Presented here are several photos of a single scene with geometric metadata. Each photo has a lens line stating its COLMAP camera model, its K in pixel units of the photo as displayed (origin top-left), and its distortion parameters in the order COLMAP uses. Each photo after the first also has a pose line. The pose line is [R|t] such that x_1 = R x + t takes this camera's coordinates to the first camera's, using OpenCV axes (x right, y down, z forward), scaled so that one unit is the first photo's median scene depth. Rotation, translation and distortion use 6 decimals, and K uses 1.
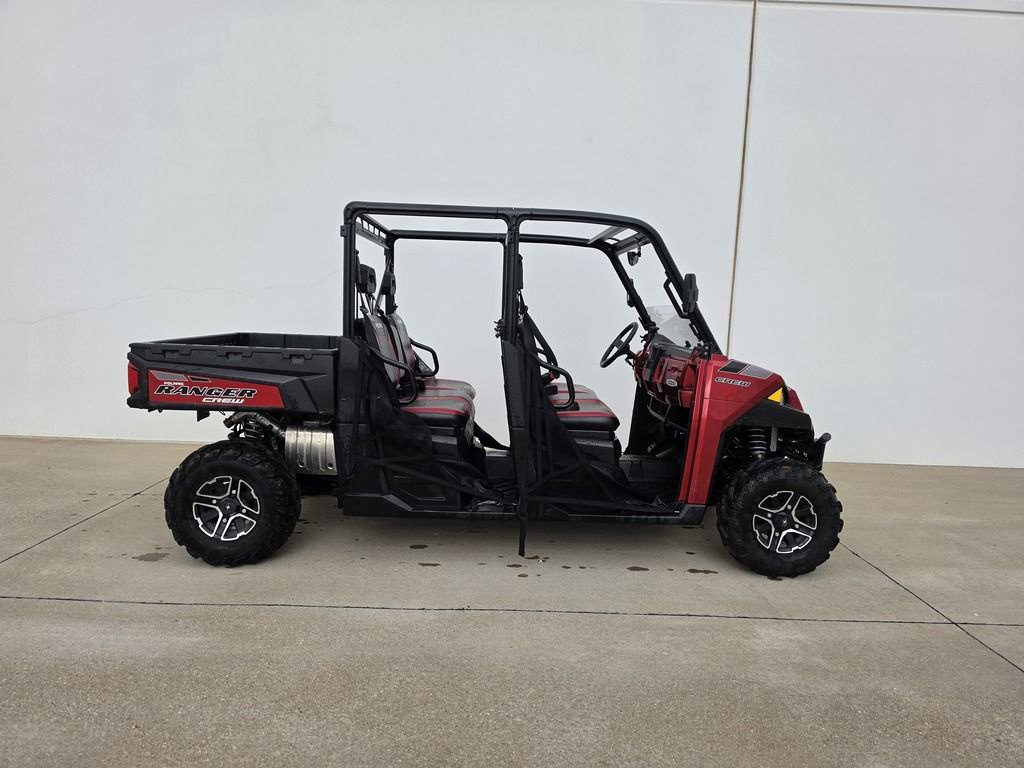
lens RADIAL K [[729.5, 0, 511.7], [0, 729.5, 398.4], [0, 0, 1]] dist [0.006574, 0.000402]
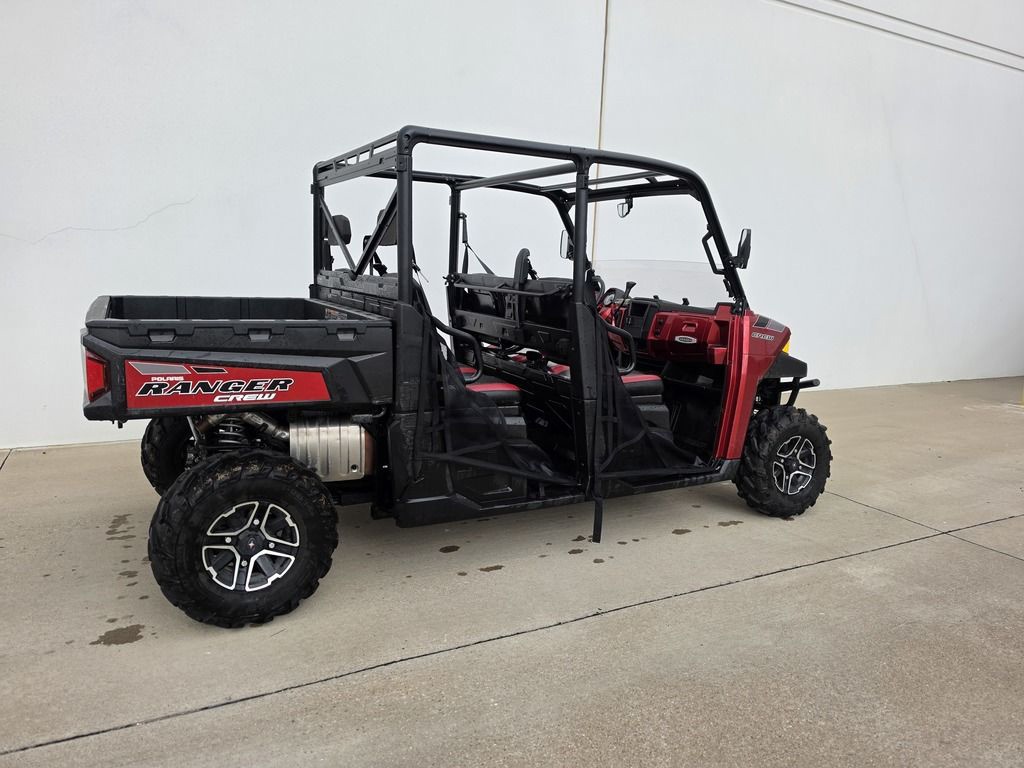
lens RADIAL K [[721.9, 0, 512.0], [0, 721.9, 384.0], [0, 0, 1]] dist [0.001100, -0.001900]
pose [[0.889272, -0.077468, 0.450770, -0.468480], [0.053253, 0.996386, 0.066178, -0.041581], [-0.454267, -0.034846, 0.890184, 0.256785]]
